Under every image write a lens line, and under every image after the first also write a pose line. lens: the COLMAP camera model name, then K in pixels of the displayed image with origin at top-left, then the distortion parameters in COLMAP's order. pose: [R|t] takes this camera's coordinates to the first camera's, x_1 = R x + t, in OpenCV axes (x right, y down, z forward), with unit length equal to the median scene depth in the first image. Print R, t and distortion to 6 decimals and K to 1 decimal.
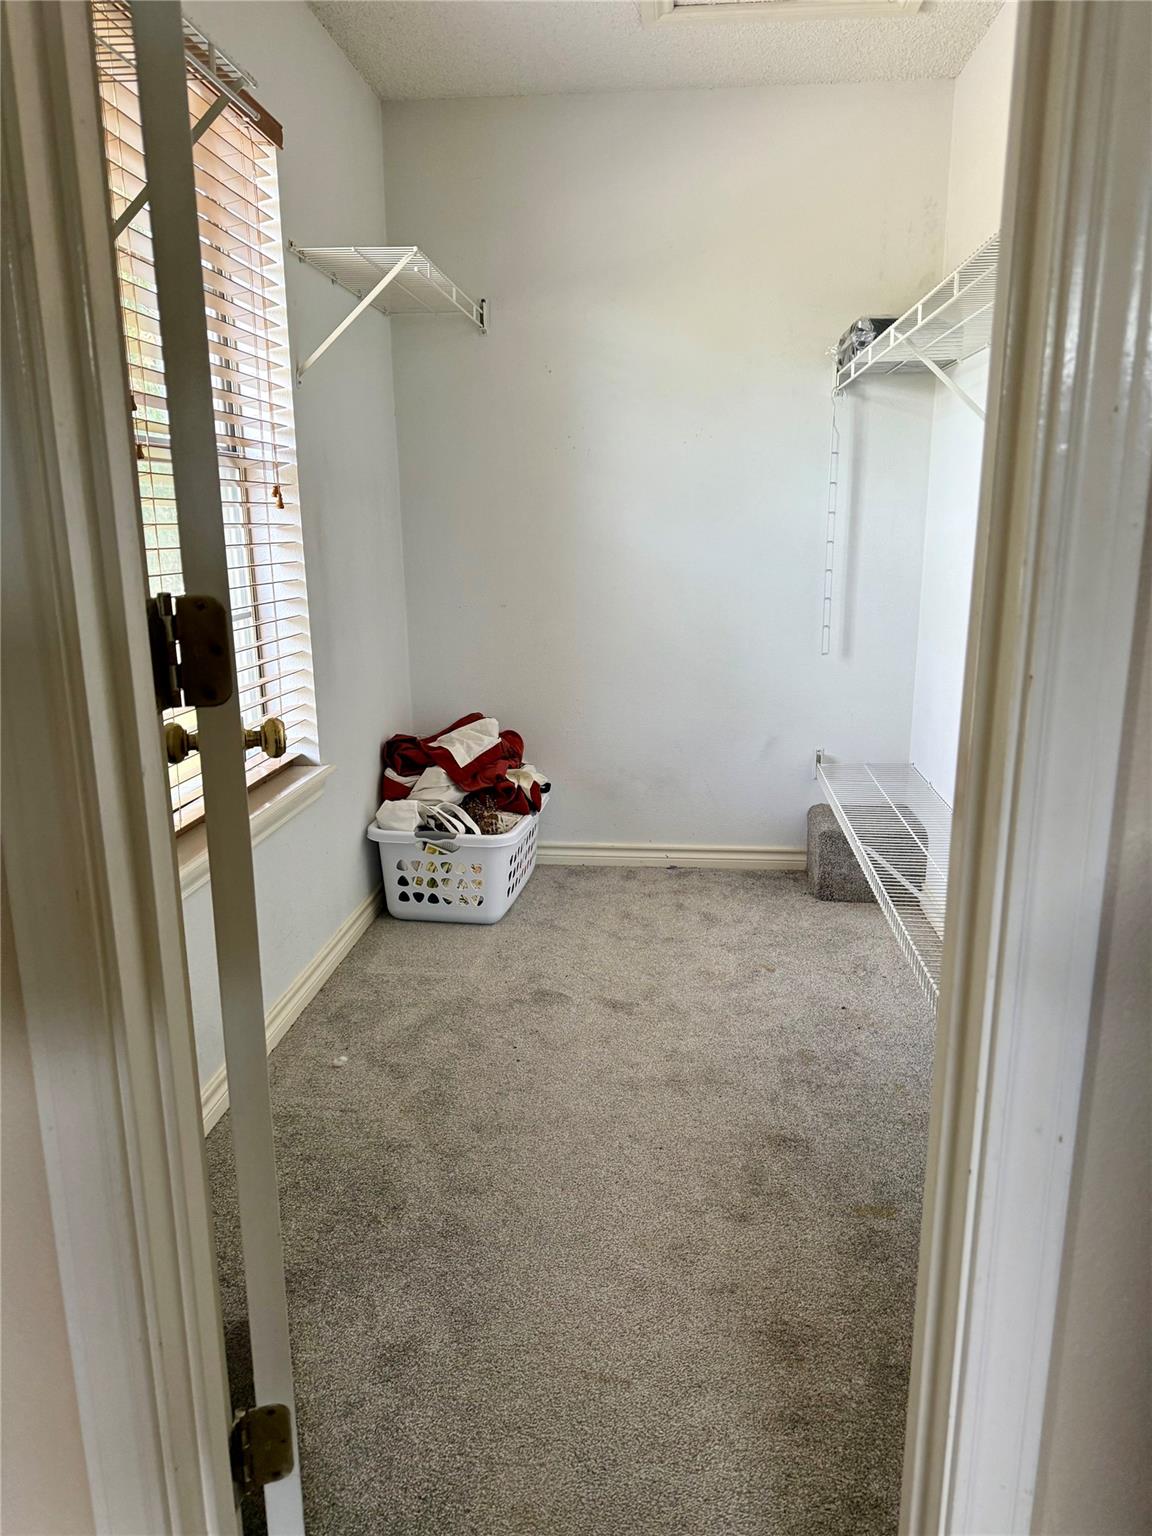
lens RADIAL K [[1072.8, 0, 576.0], [0, 1072.8, 768.0], [0, 0, 1]] dist [0.156419, -0.276375]
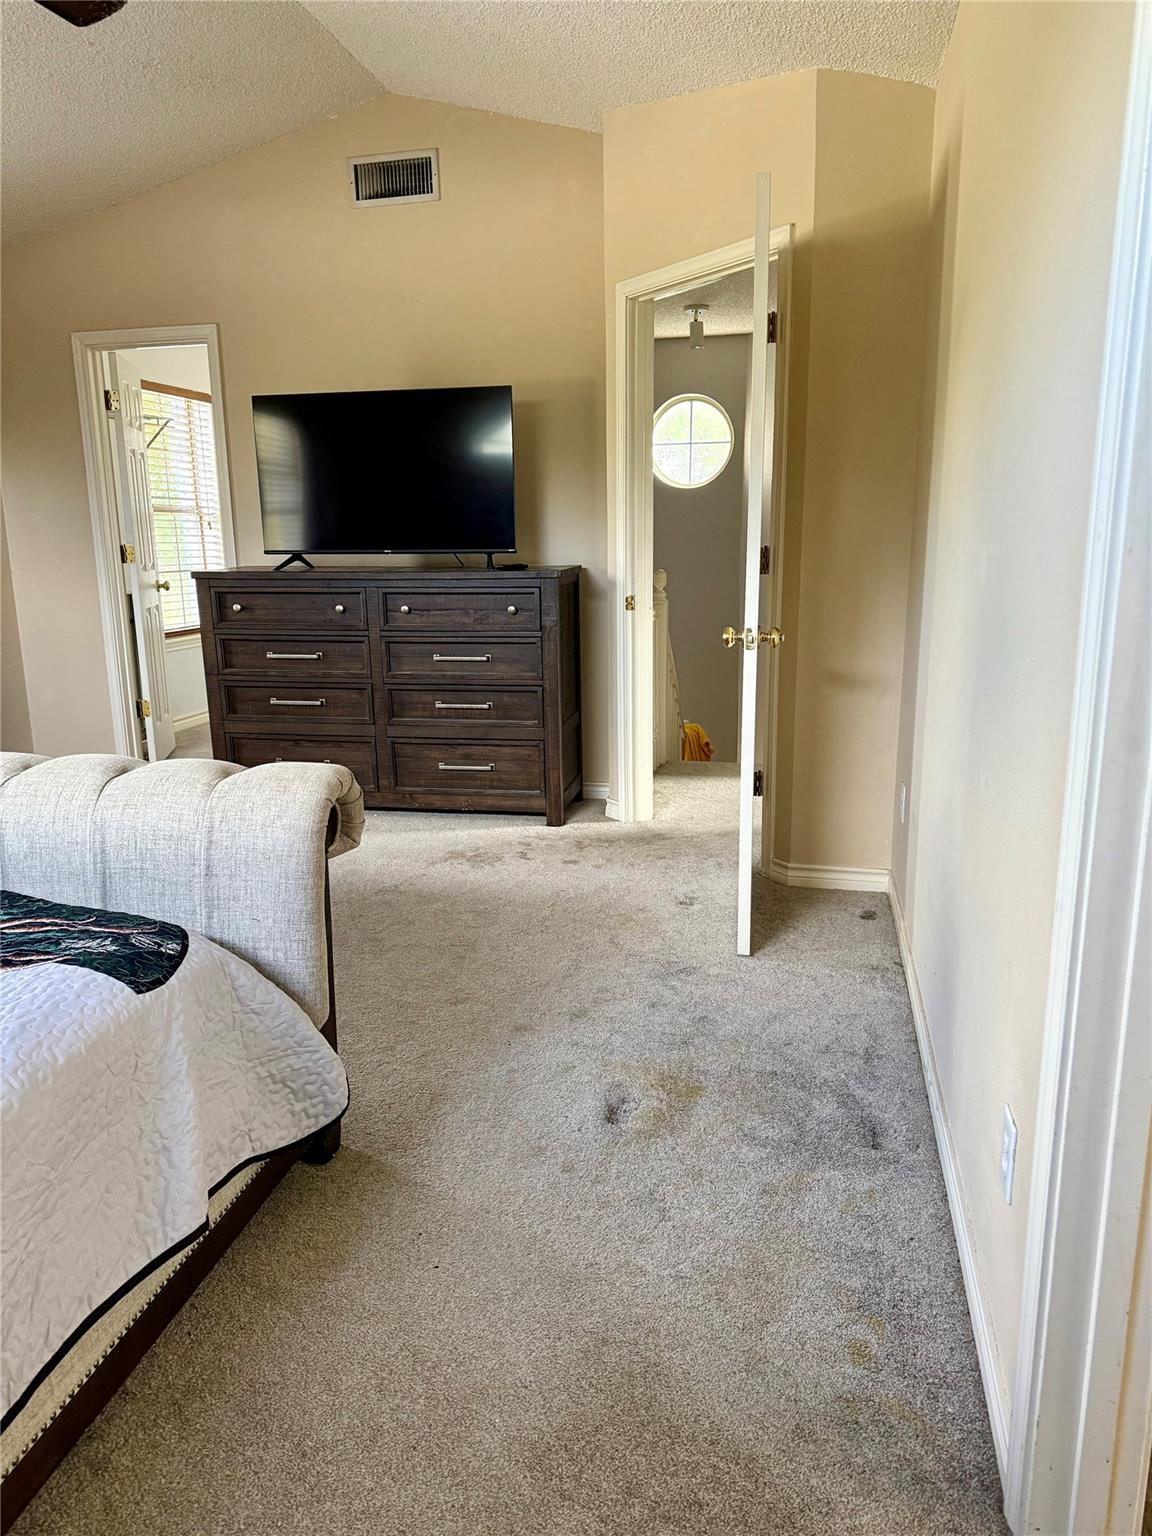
lens RADIAL K [[1061.0, 0, 577.5], [0, 1061.0, 762.9], [0, 0, 1]] dist [0.144139, -0.267523]
pose [[0.992900, 0.017830, -0.117606, 1.008248], [-0.019965, 0.999656, -0.017000, 0.390804], [0.117263, 0.019227, 0.992915, -1.638111]]
